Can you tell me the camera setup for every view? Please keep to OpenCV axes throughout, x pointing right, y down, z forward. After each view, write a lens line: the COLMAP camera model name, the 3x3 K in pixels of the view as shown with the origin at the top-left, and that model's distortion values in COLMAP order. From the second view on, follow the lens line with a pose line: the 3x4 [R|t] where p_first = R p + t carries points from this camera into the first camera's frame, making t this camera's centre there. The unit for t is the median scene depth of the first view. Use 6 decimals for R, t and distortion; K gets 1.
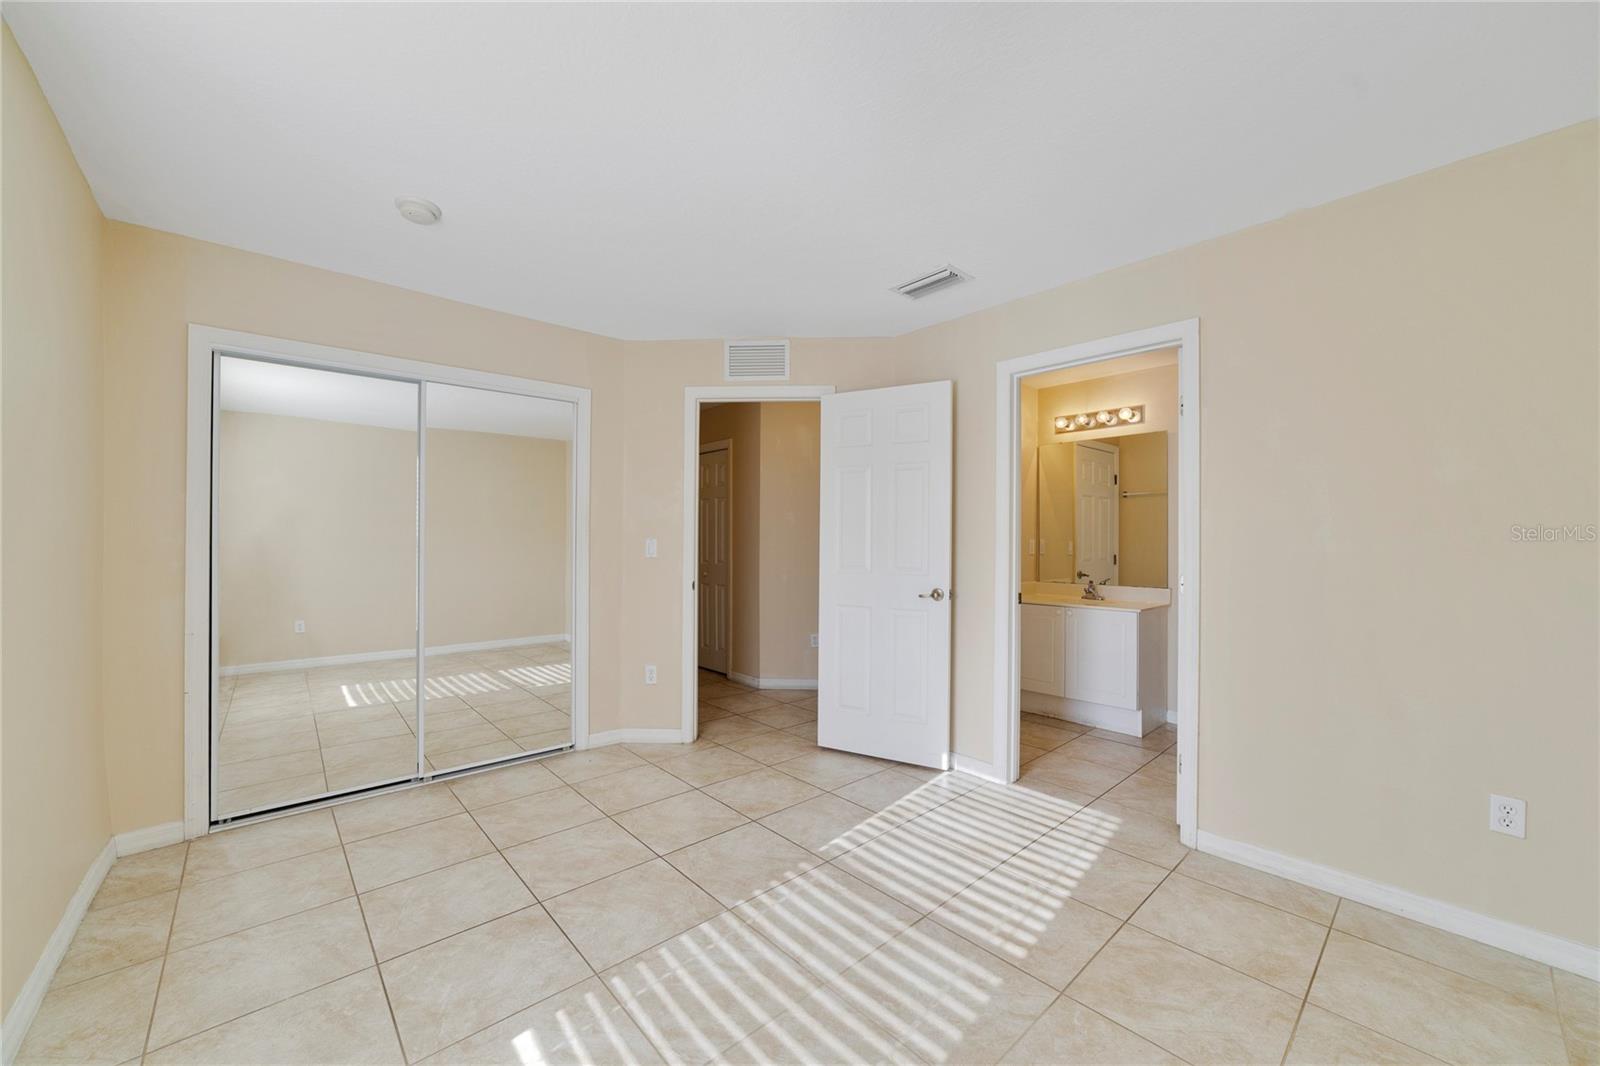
lens RADIAL K [[617.7, 0, 799.9], [0, 617.7, 535.7], [0, 0, 1]] dist [-0.012659, 0.002422]
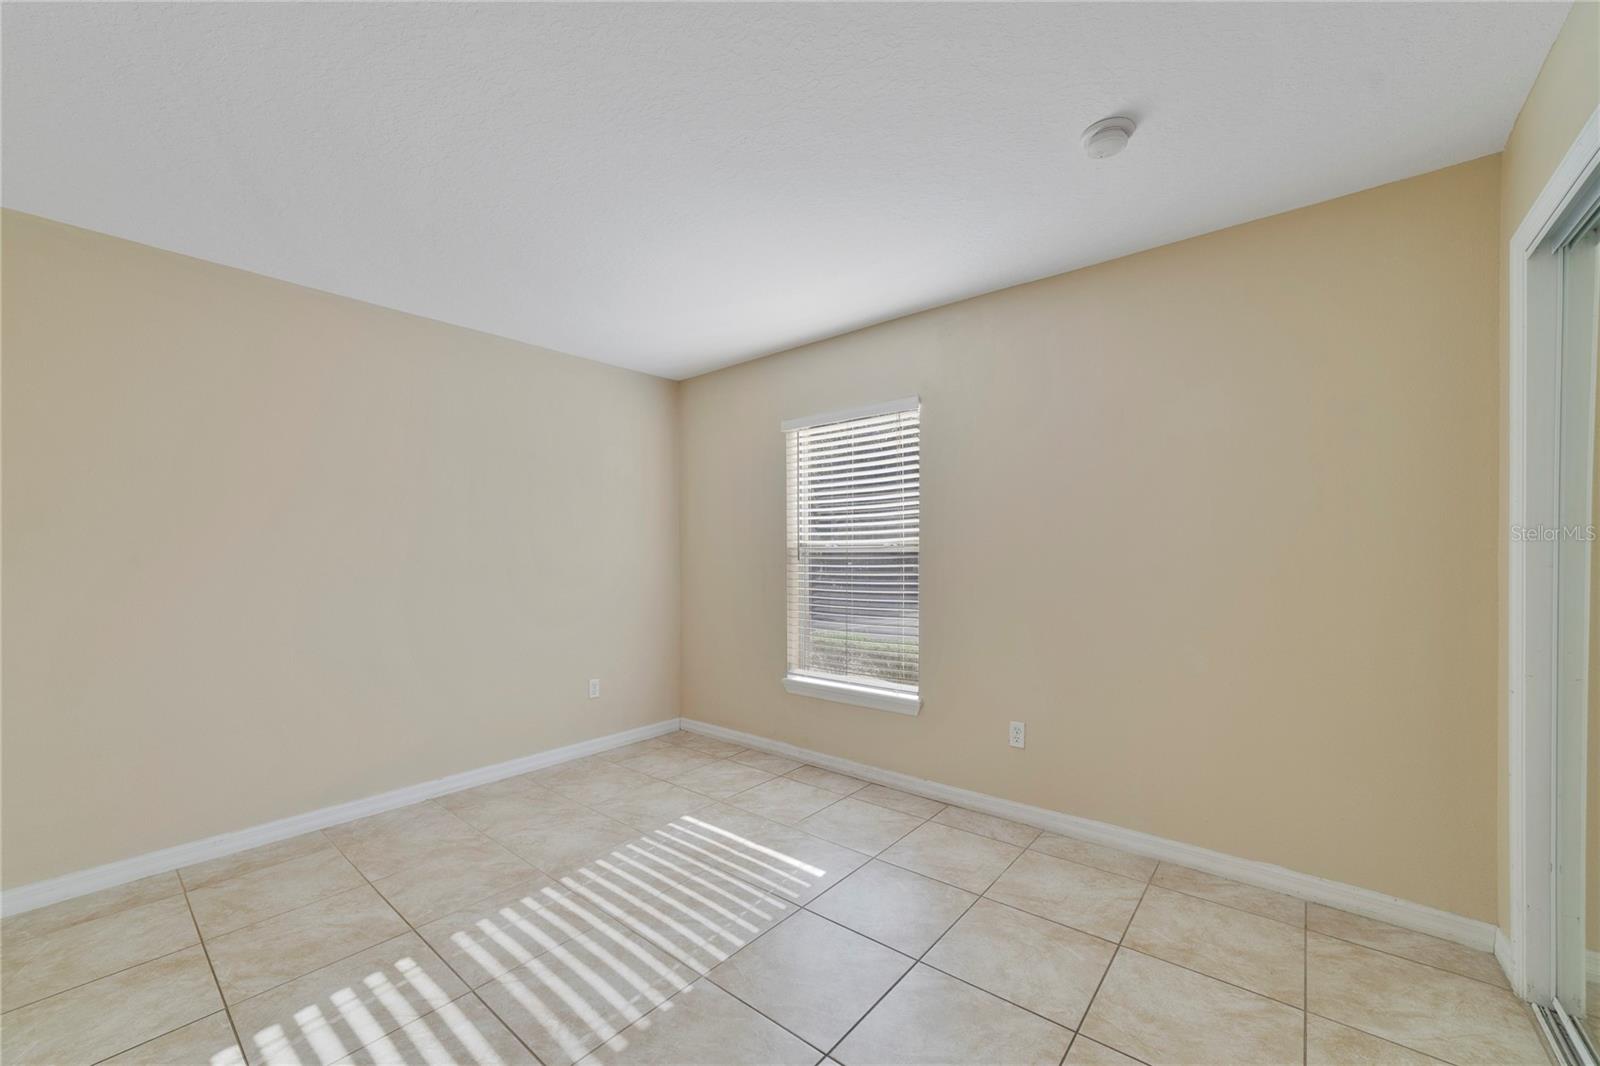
lens RADIAL K [[617.7, 0, 800.7], [0, 617.7, 549.3], [0, 0, 1]] dist [-0.012659, 0.002422]
pose [[-0.989680, 0.002932, -0.143262, -0.145256], [0.005011, 0.999887, -0.014154, 0.014617], [0.143205, -0.014726, -0.989584, 2.045174]]
